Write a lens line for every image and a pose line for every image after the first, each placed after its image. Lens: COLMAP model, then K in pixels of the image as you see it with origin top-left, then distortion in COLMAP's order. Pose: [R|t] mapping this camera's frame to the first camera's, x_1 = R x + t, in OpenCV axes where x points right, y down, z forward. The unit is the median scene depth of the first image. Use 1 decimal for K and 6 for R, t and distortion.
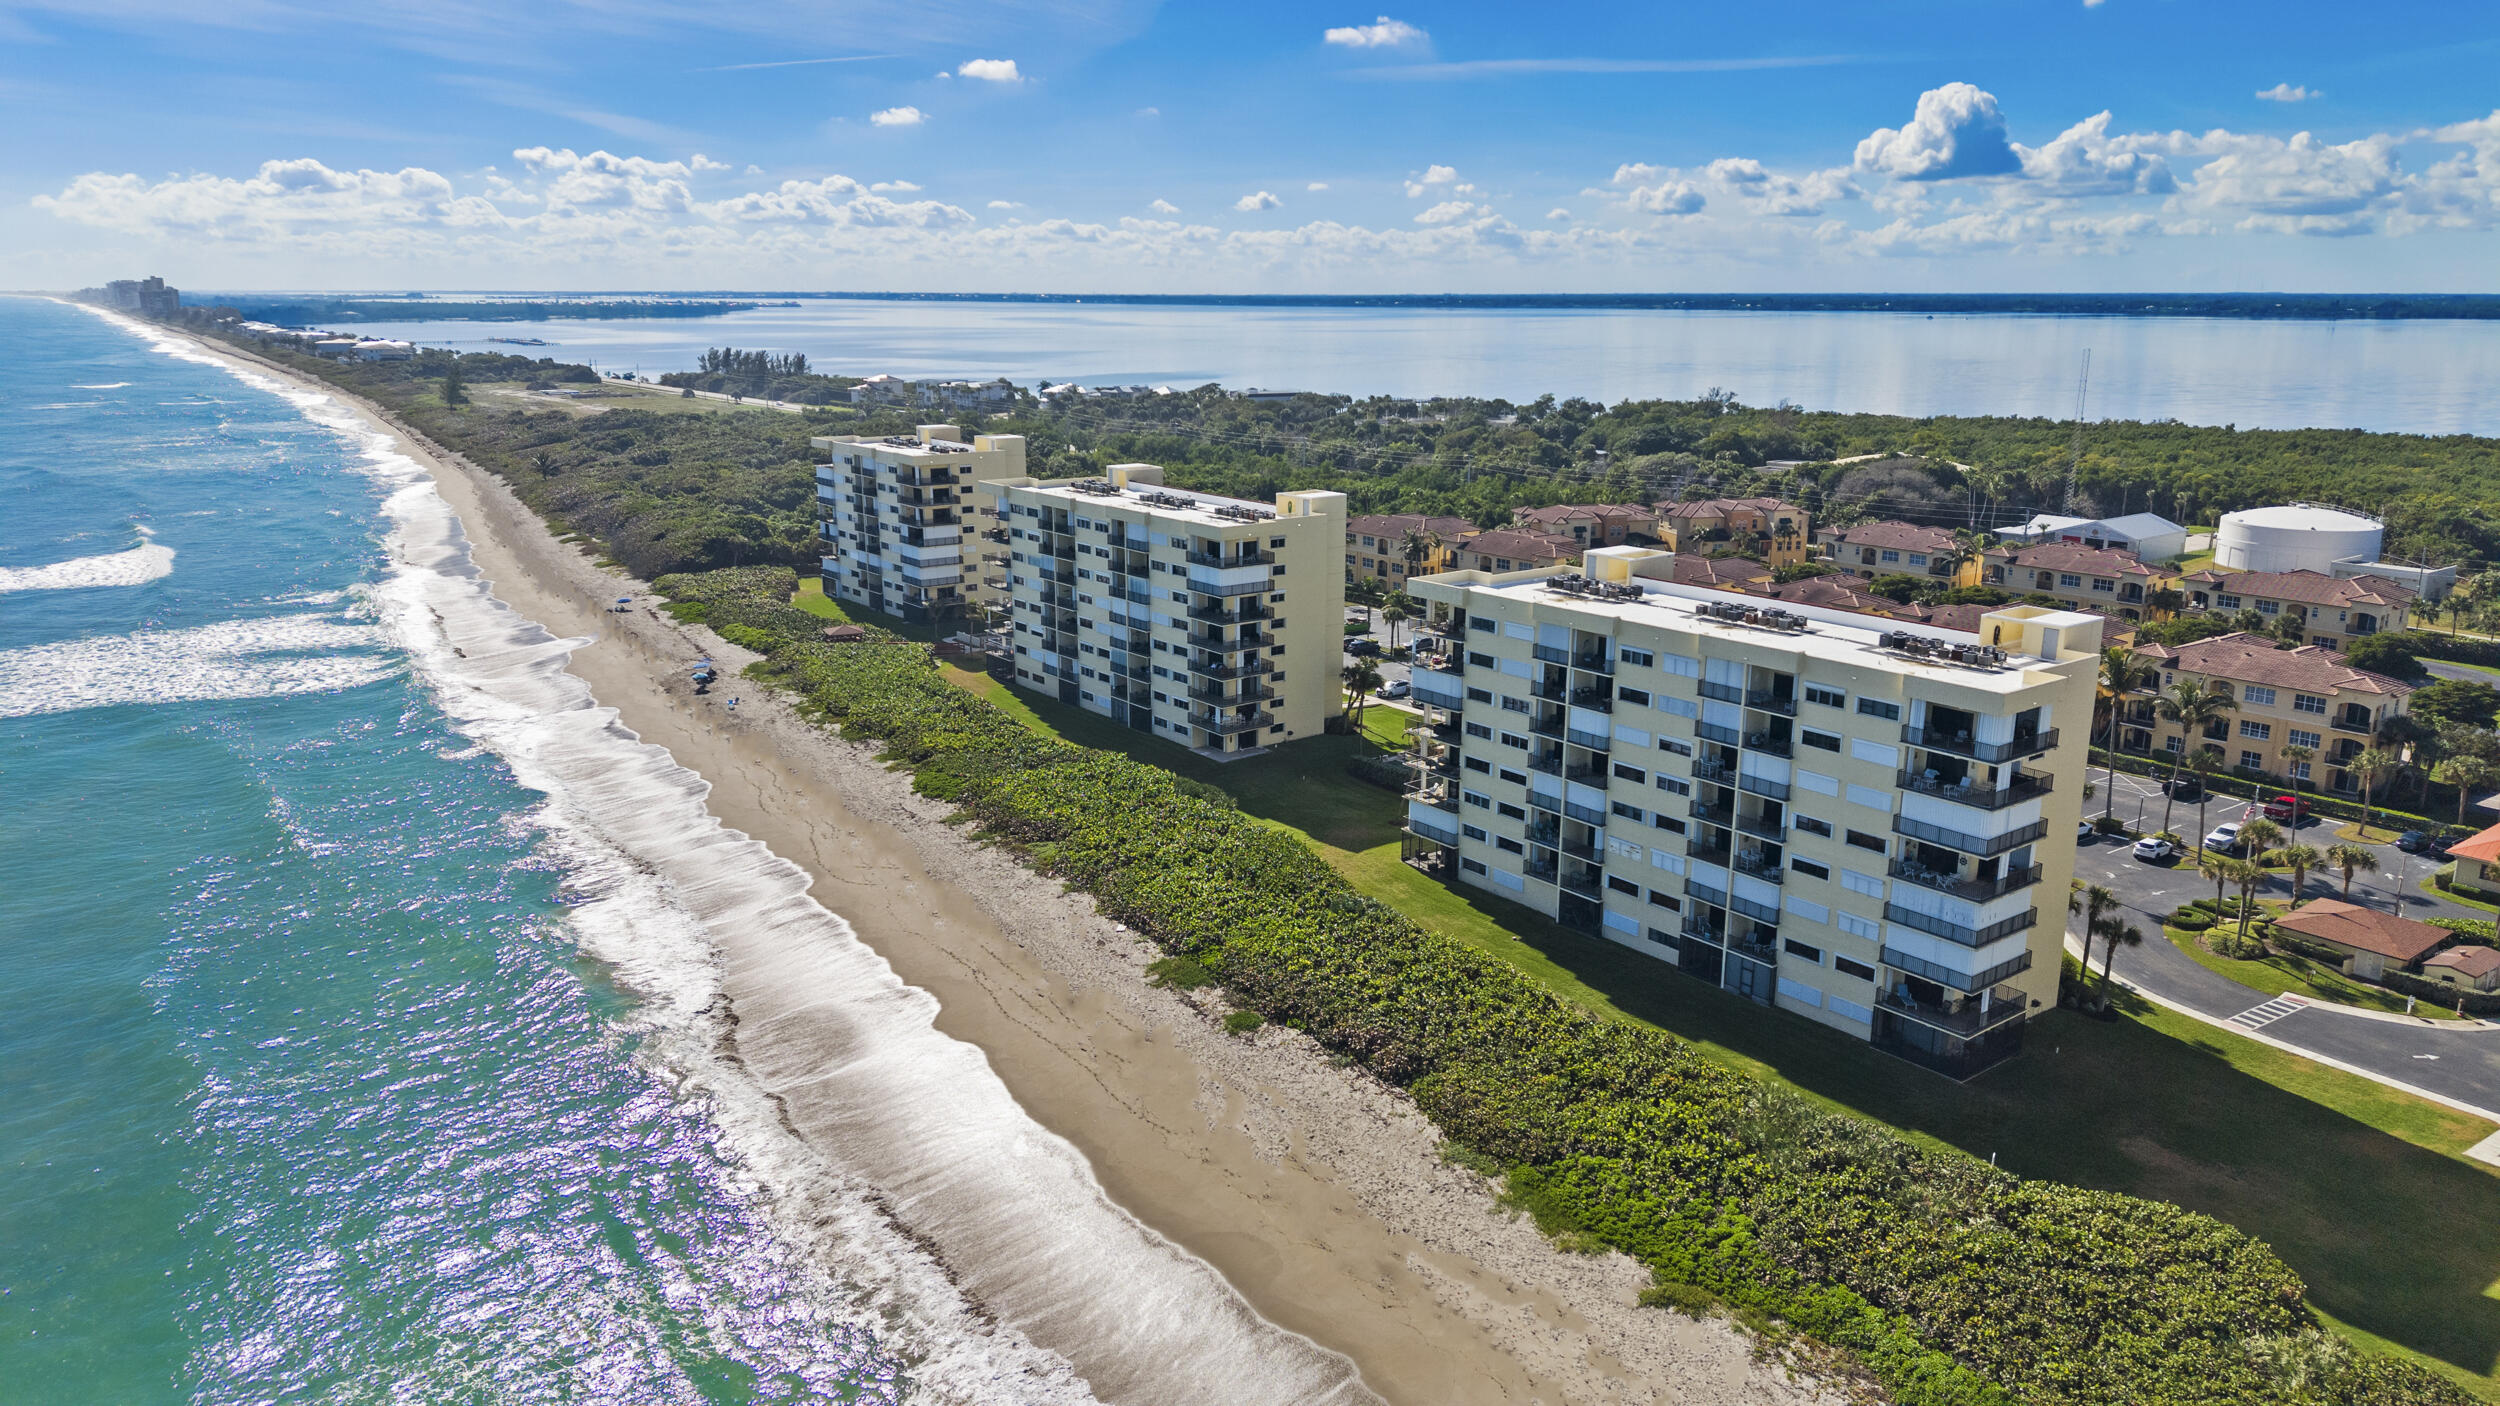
lens RADIAL K [[1650.1, 0, 1205.8], [0, 1650.1, 681.1], [0, 0, 1]] dist [0.021706, -0.033033]
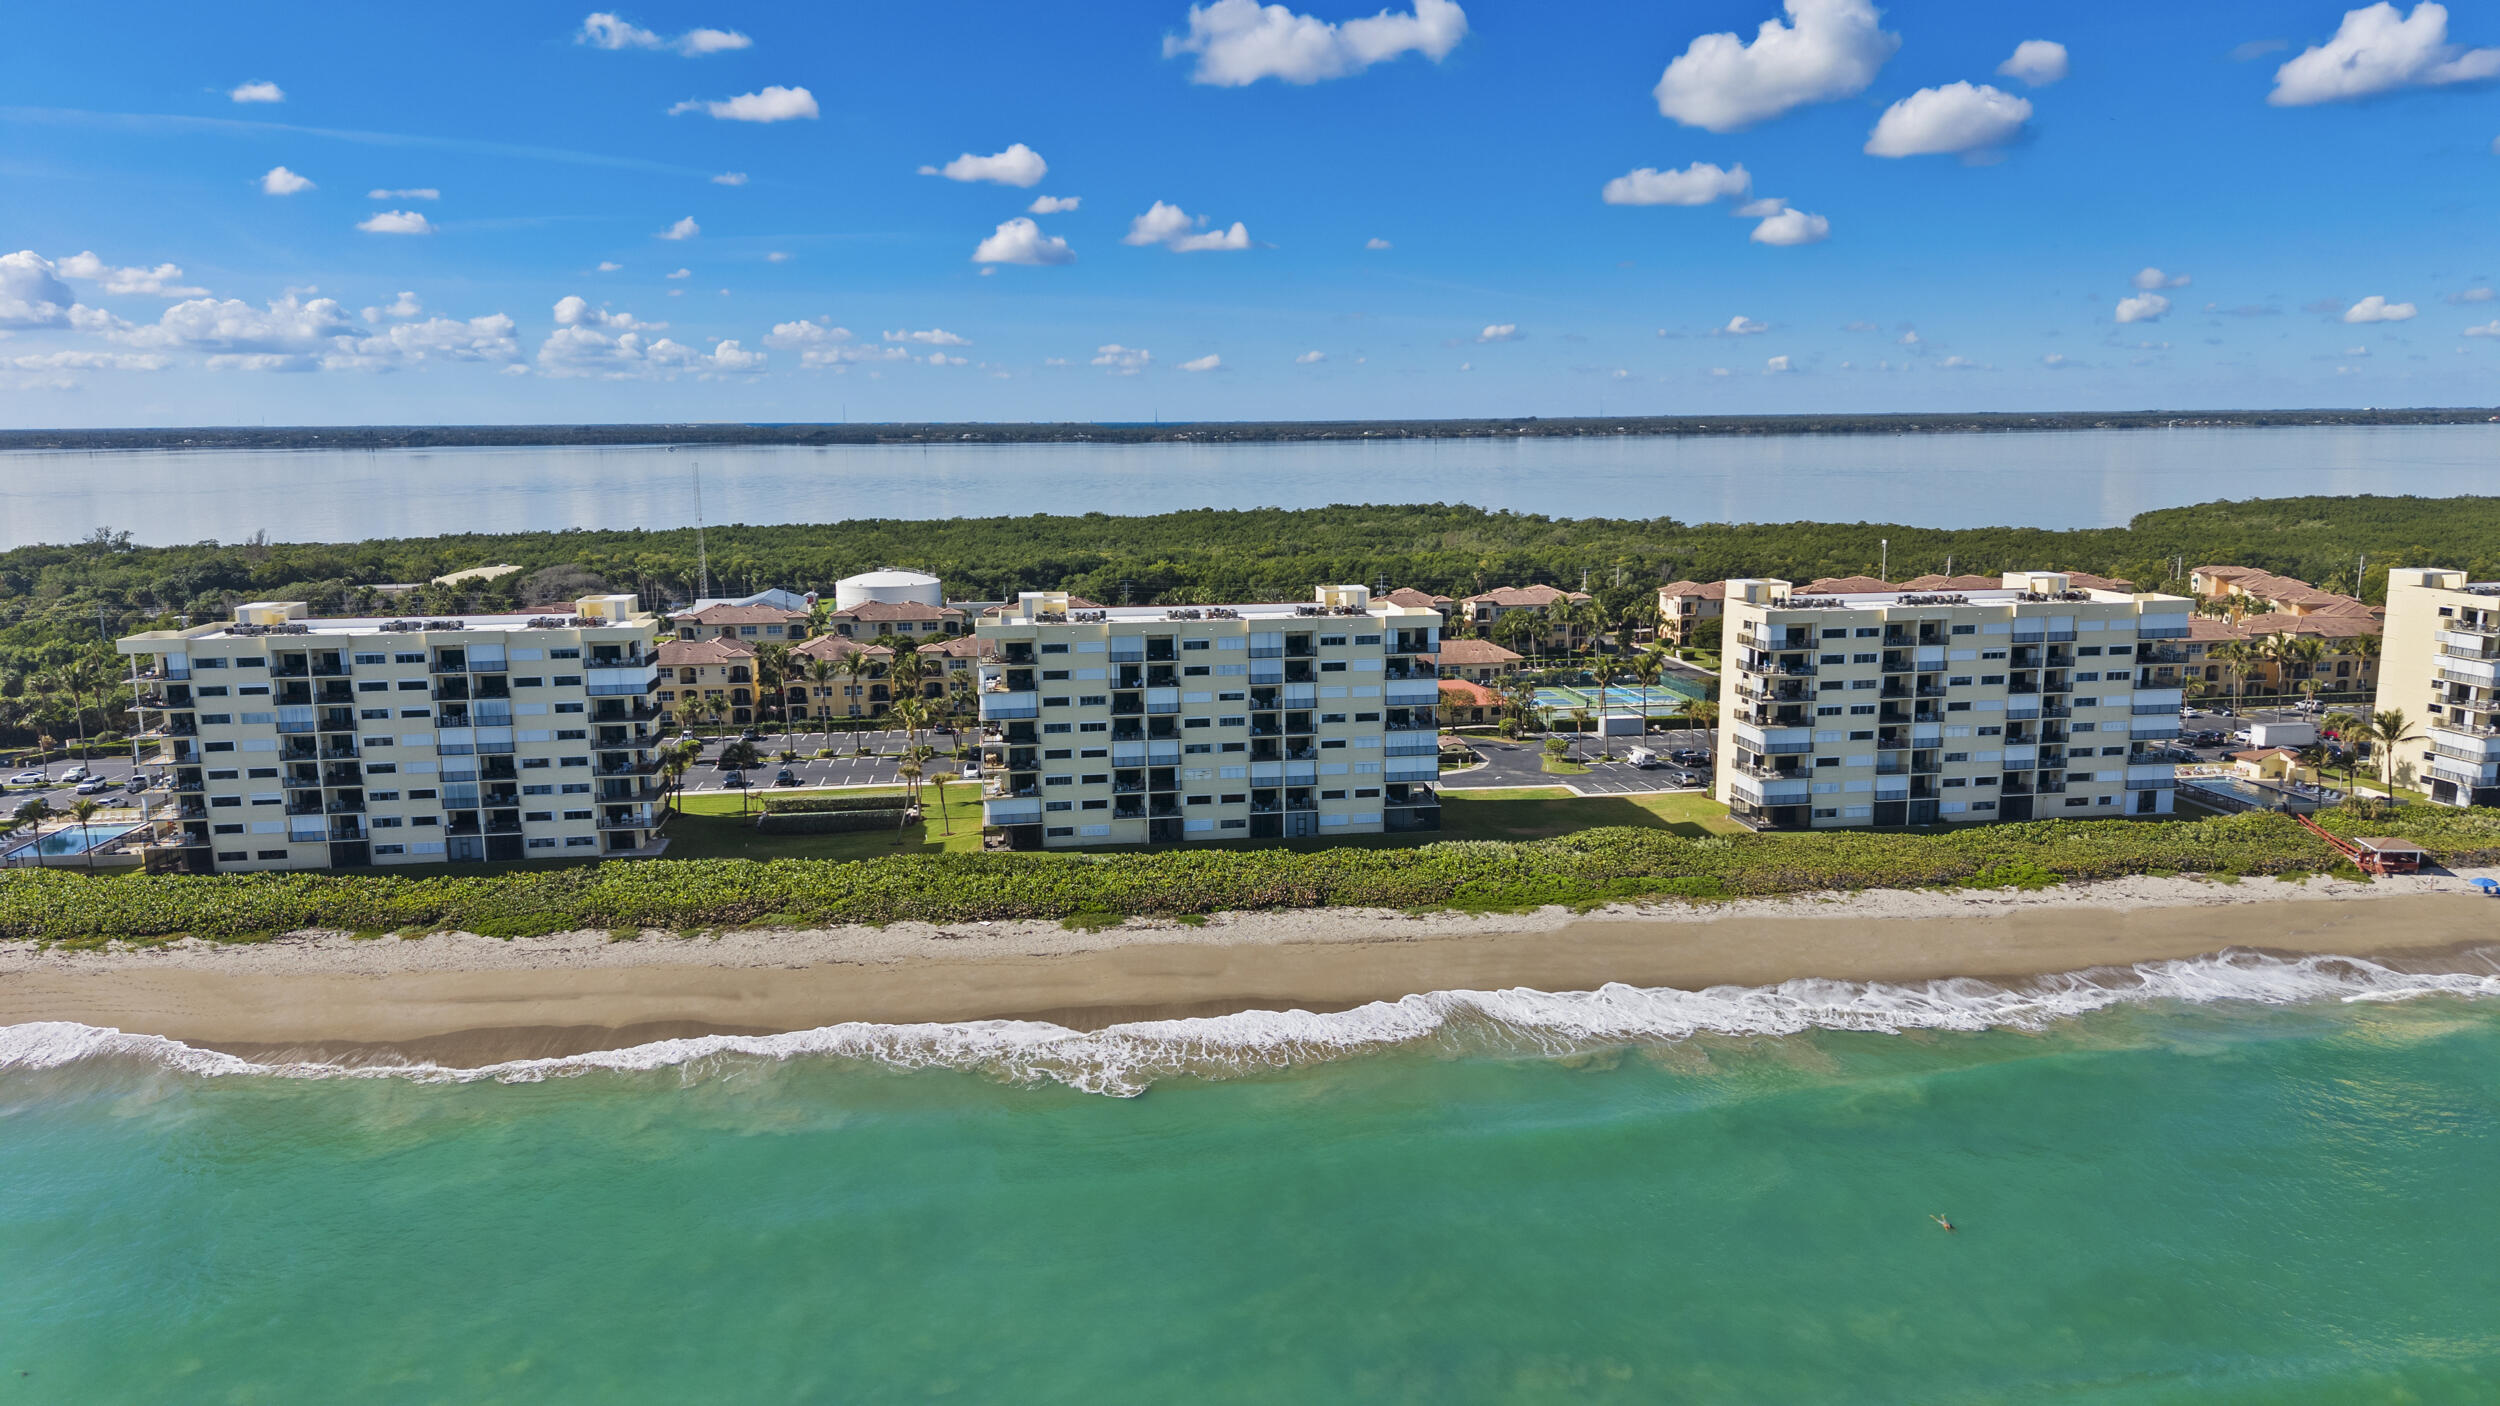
lens RADIAL K [[1650.1, 0, 1267.1], [0, 1650.1, 769.9], [0, 0, 1]] dist [0.021706, -0.033033]
pose [[0.451169, -0.184210, 0.873220, -0.905058], [0.206851, 0.973404, 0.098469, -0.032671], [-0.868135, 0.136200, 0.477274, 0.203174]]
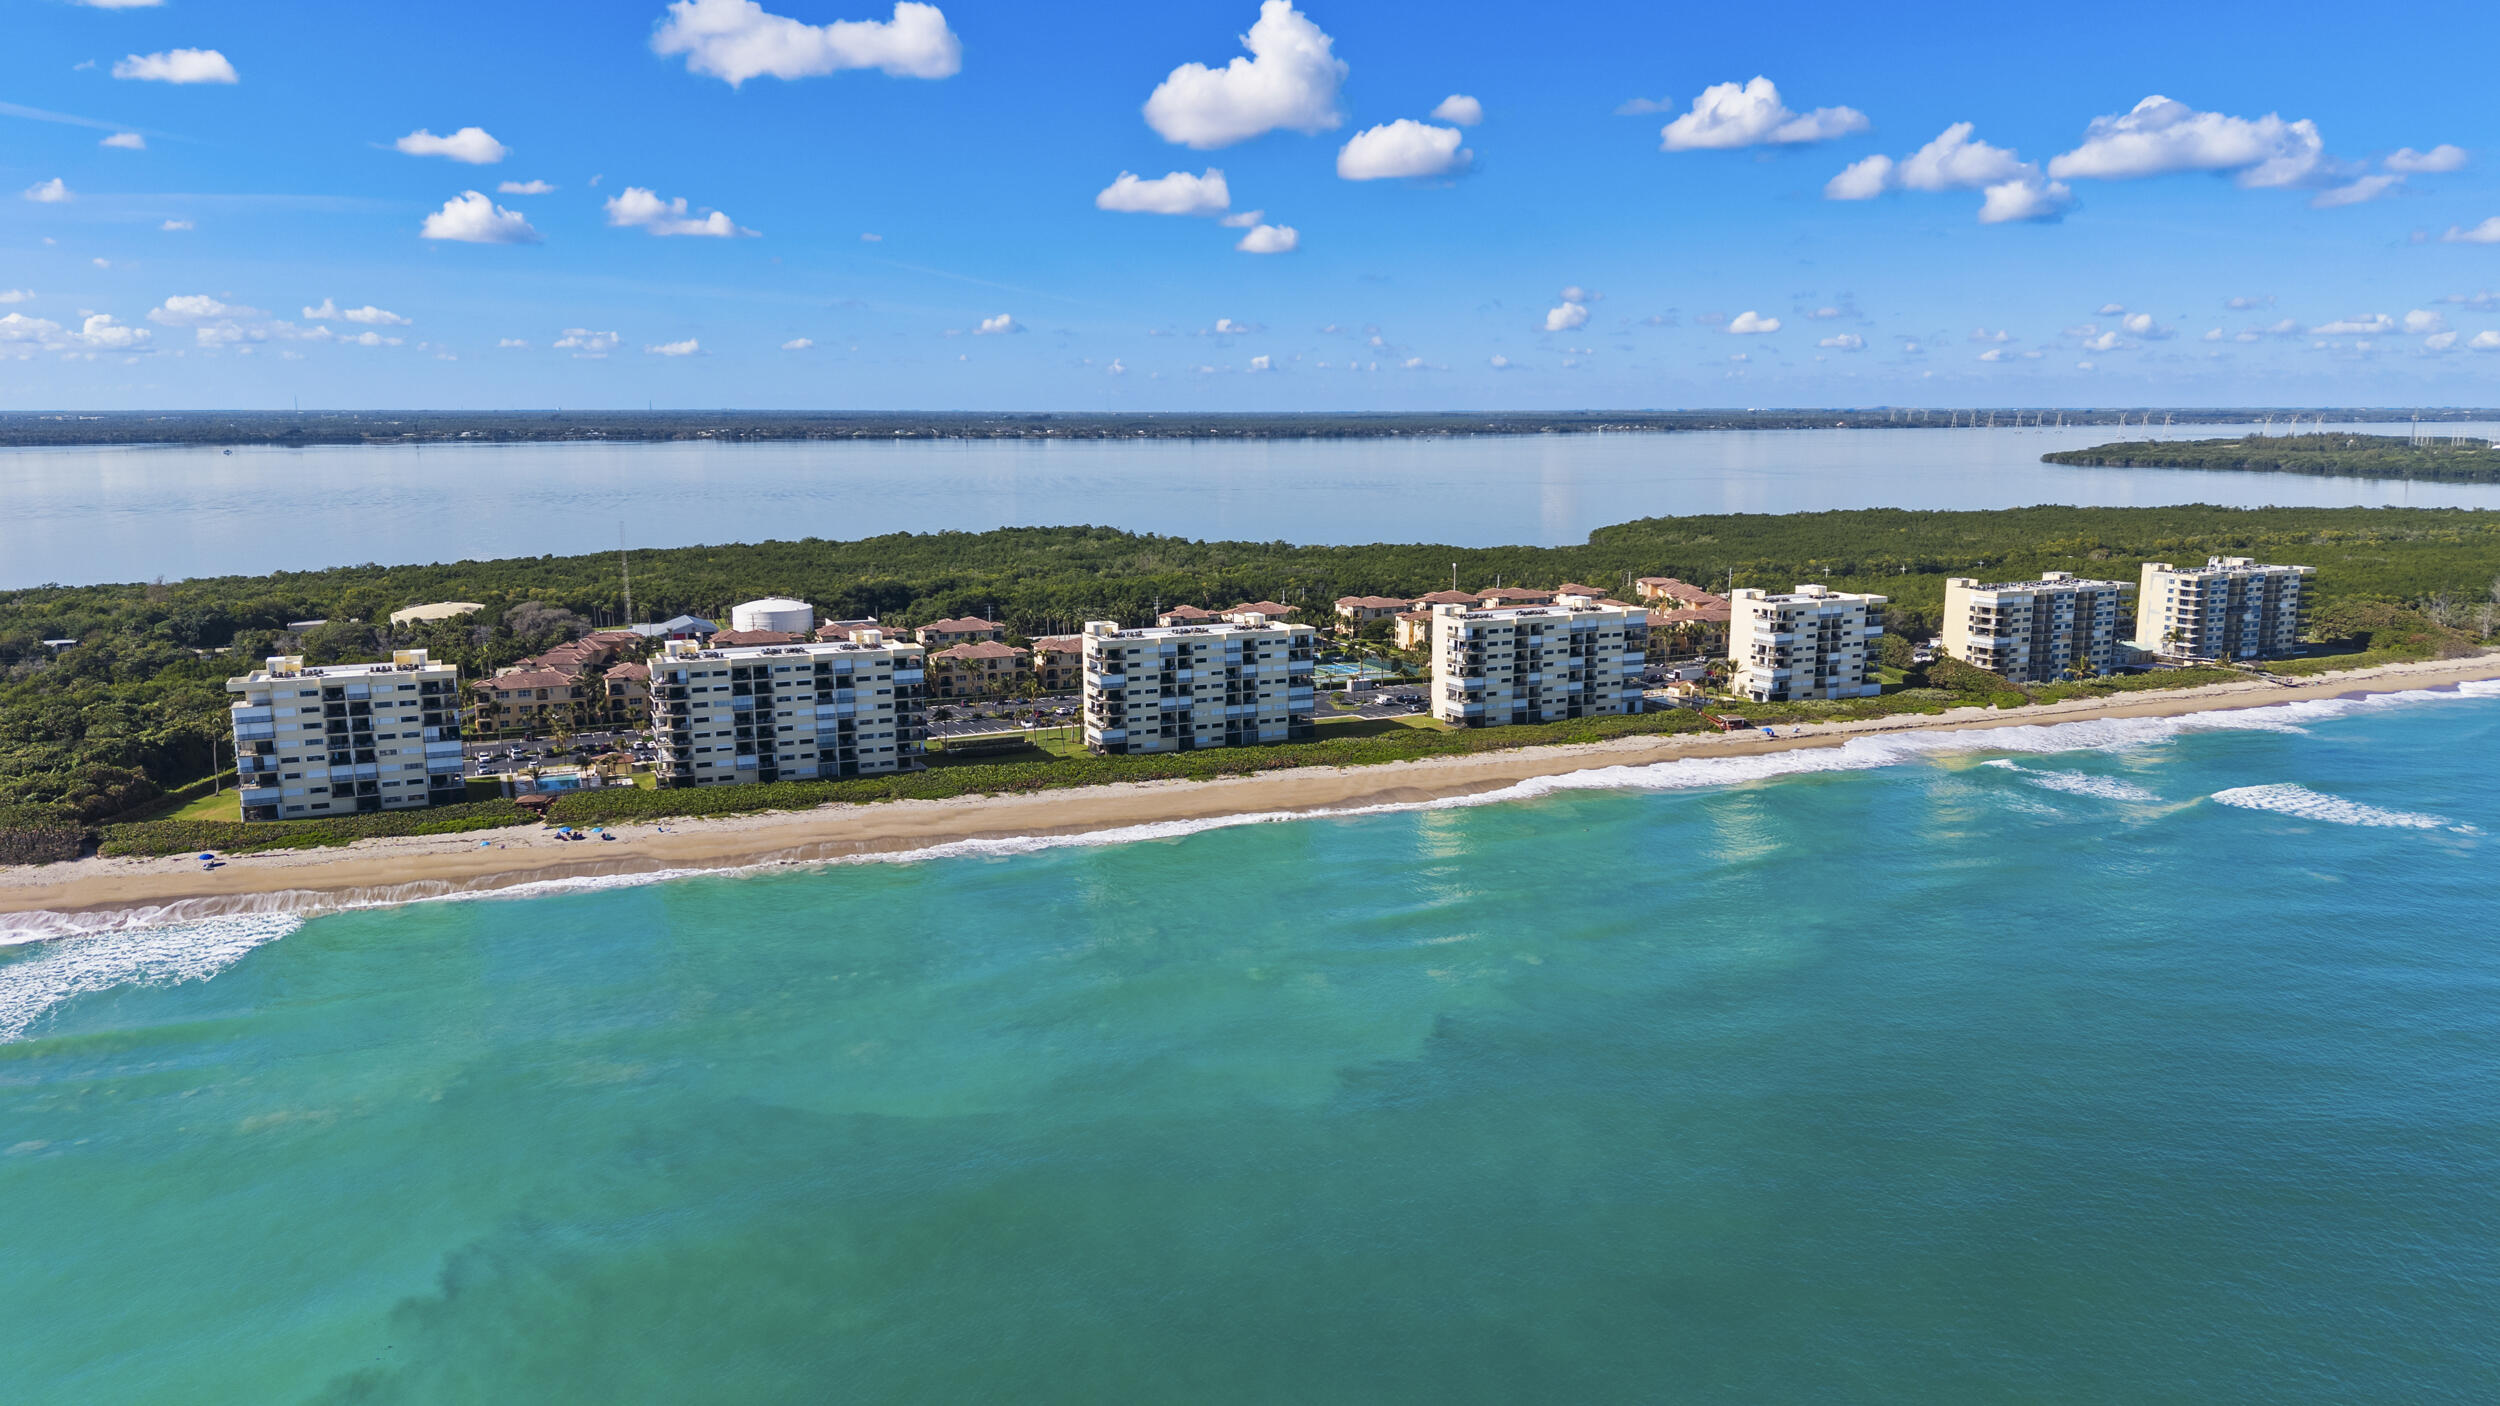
lens RADIAL K [[1650.1, 0, 1265.4], [0, 1650.1, 693.2], [0, 0, 1]] dist [0.021706, -0.033033]
pose [[0.169524, -0.162870, 0.971975, -2.268301], [0.221258, 0.967363, 0.123507, -0.237660], [-0.960368, 0.194120, 0.200028, 0.262121]]
